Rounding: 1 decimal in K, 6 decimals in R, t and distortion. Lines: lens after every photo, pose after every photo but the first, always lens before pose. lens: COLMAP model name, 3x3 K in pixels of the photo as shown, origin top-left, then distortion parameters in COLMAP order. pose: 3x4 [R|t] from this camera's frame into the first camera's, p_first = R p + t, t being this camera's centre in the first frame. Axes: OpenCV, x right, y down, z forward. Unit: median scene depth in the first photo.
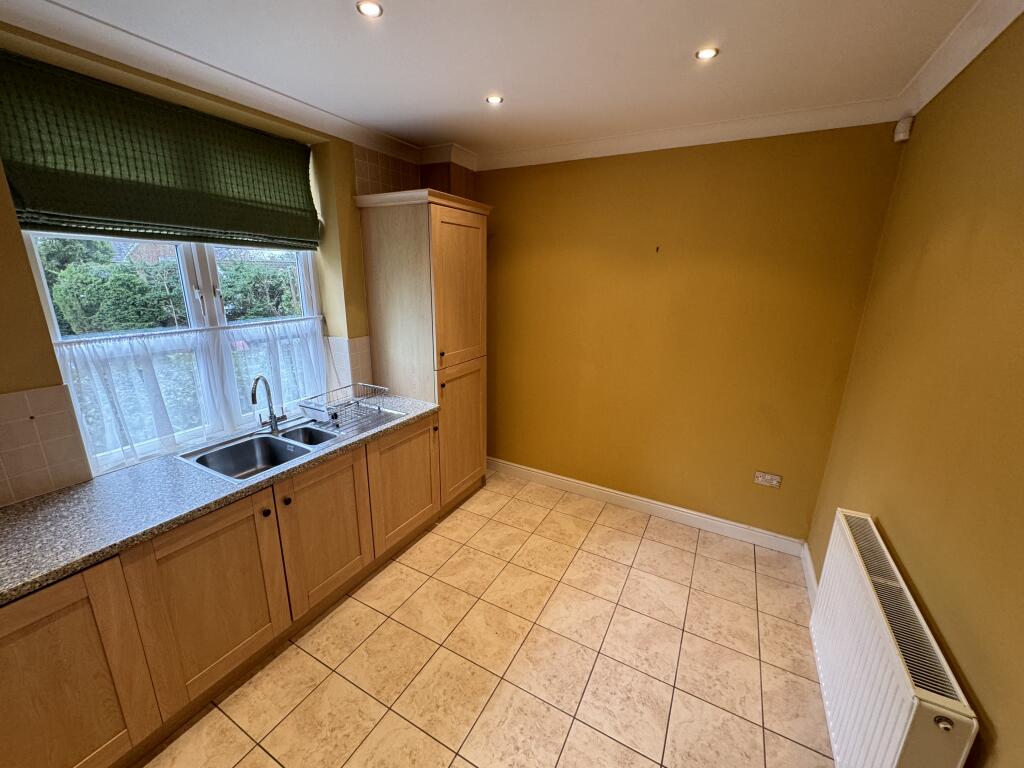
lens RADIAL K [[407.9, 0, 513.4], [0, 407.9, 384.3], [0, 0, 1]] dist [0.000687, 0.000022]
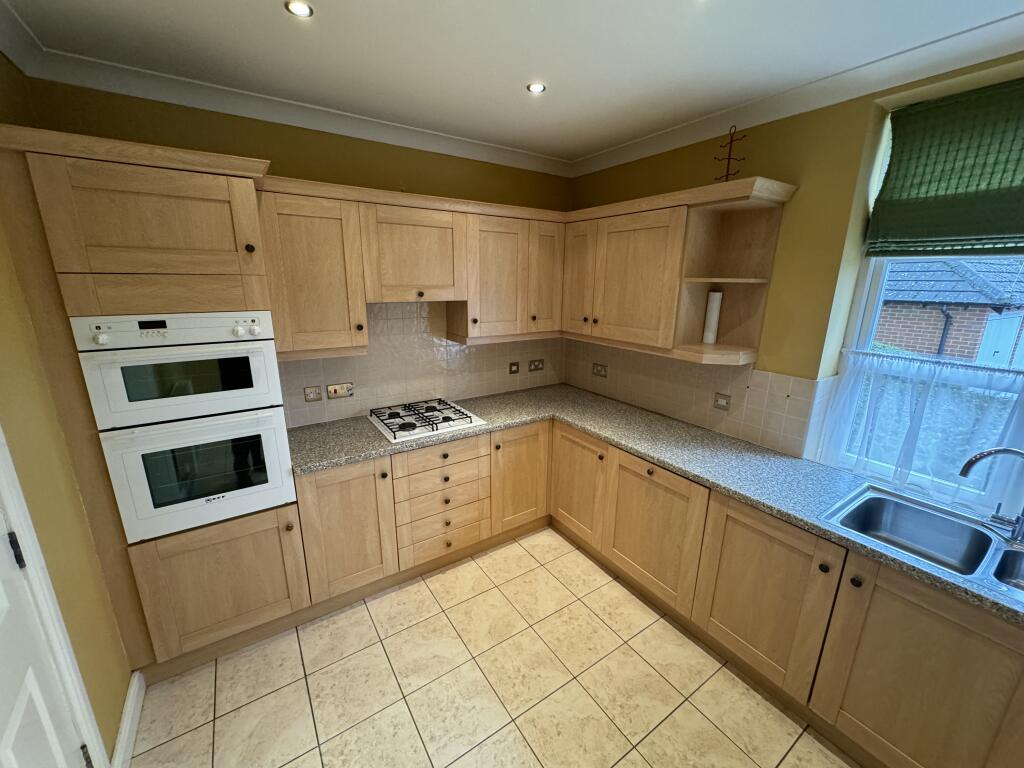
lens RADIAL K [[407.9, 0, 513.6], [0, 407.9, 382.8], [0, 0, 1]] dist [0.000687, 0.000022]
pose [[-0.468147, 0.198897, -0.860975, 0.365234], [-0.247337, 0.905898, 0.343762, -0.173027], [0.848330, 0.373882, -0.374899, 0.613650]]
